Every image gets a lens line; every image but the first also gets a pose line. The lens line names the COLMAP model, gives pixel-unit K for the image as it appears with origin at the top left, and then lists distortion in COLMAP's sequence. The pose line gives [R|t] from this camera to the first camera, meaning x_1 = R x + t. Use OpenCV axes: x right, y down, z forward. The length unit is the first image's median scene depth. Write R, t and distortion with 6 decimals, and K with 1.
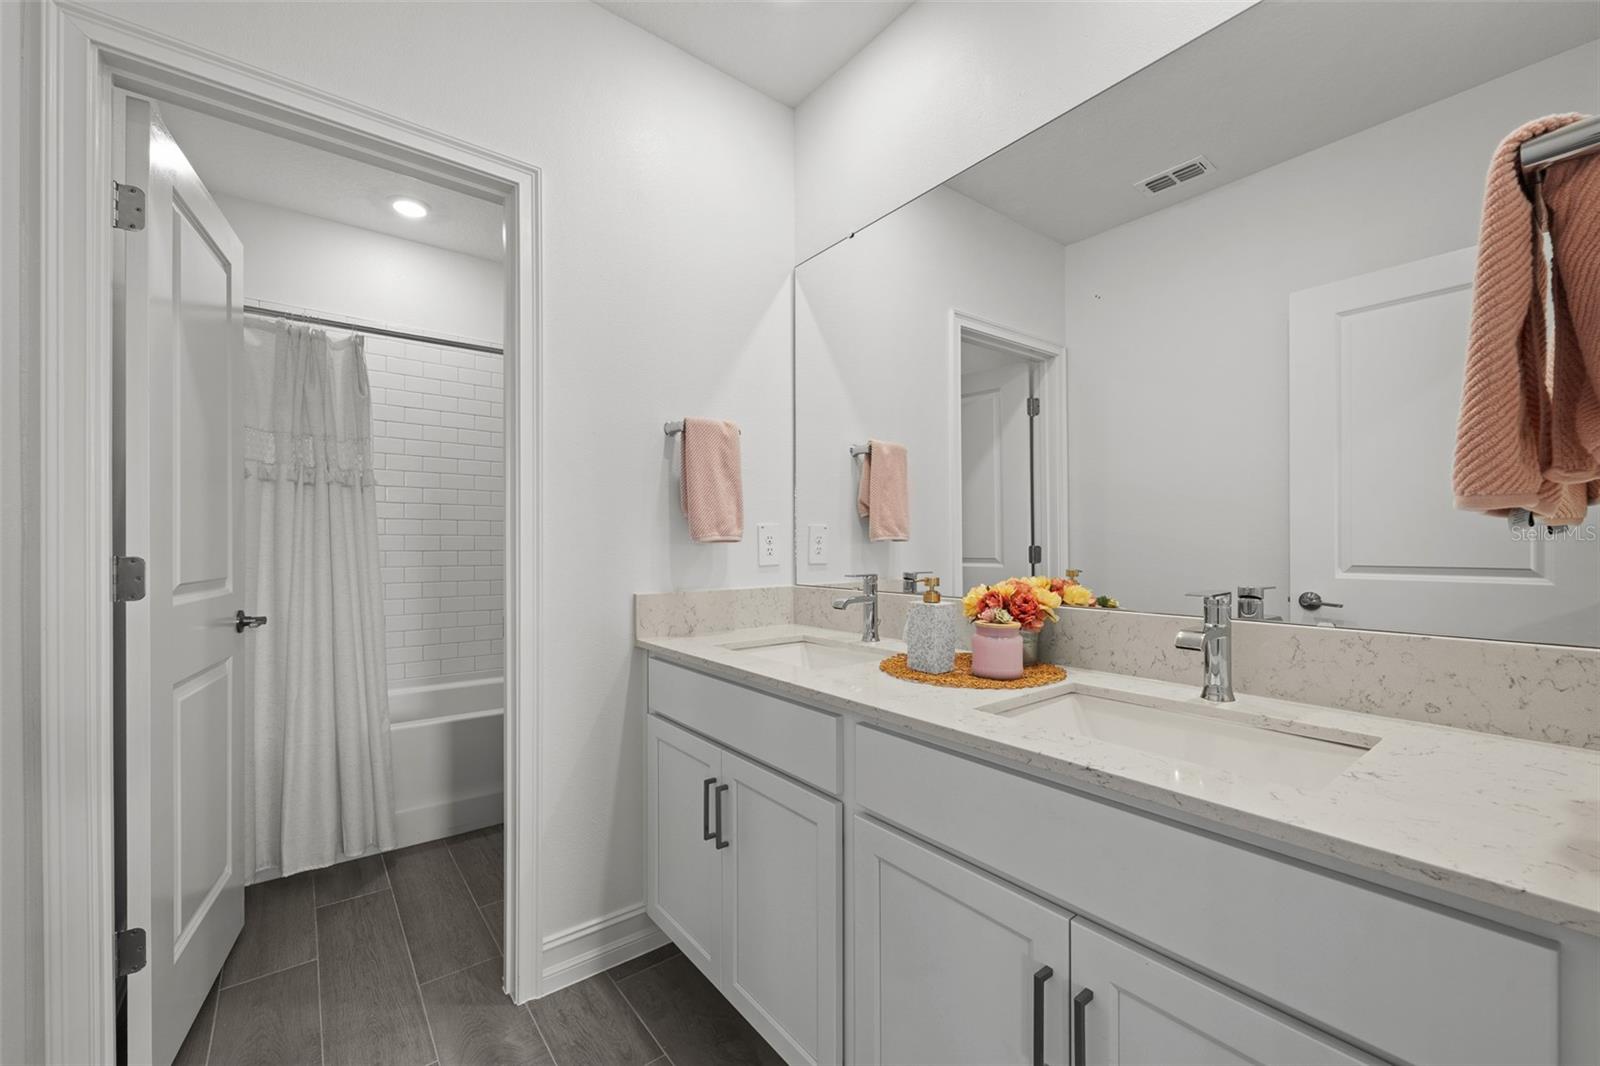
lens RADIAL K [[637.2, 0, 800.0], [0, 637.2, 533.0], [0, 0, 1]] dist [0.000255, 0.000483]
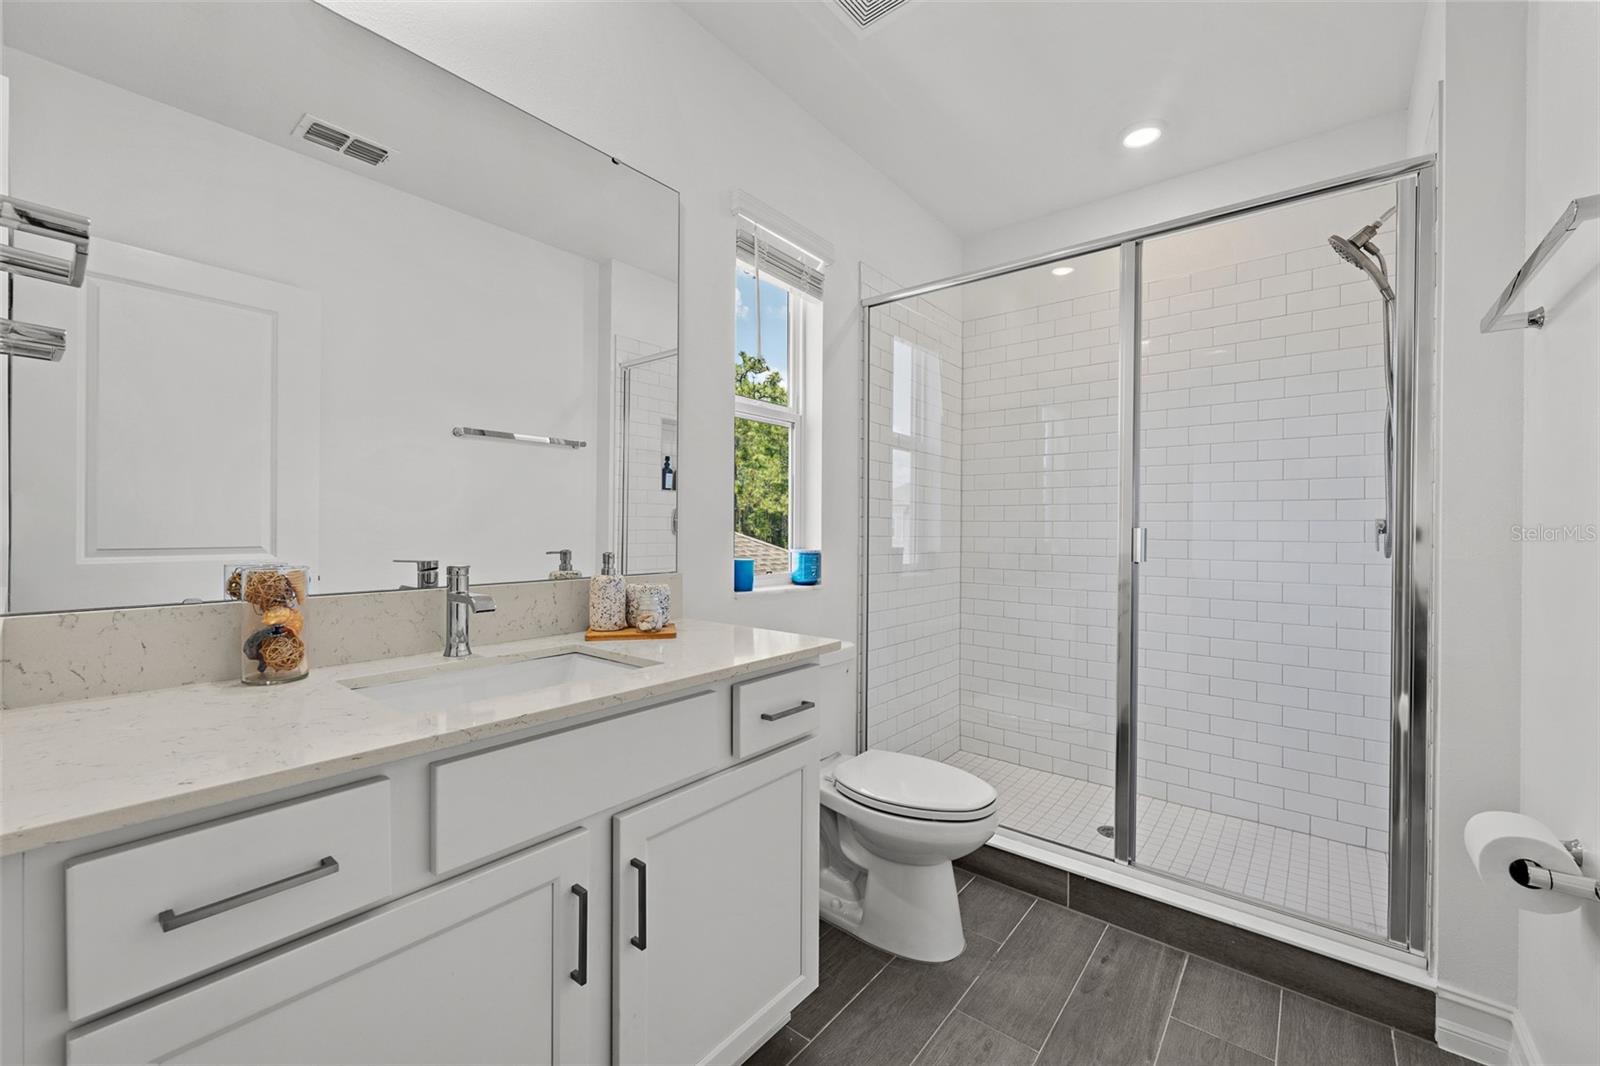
lens RADIAL K [[637.2, 0, 800.0], [0, 637.2, 533.0], [0, 0, 1]] dist [0.000255, 0.000483]
pose [[-0.214705, -0.019452, 0.976485, -0.533398], [-0.012028, 0.999778, 0.017272, 0.005426], [-0.976605, -0.008037, -0.214892, 0.557788]]
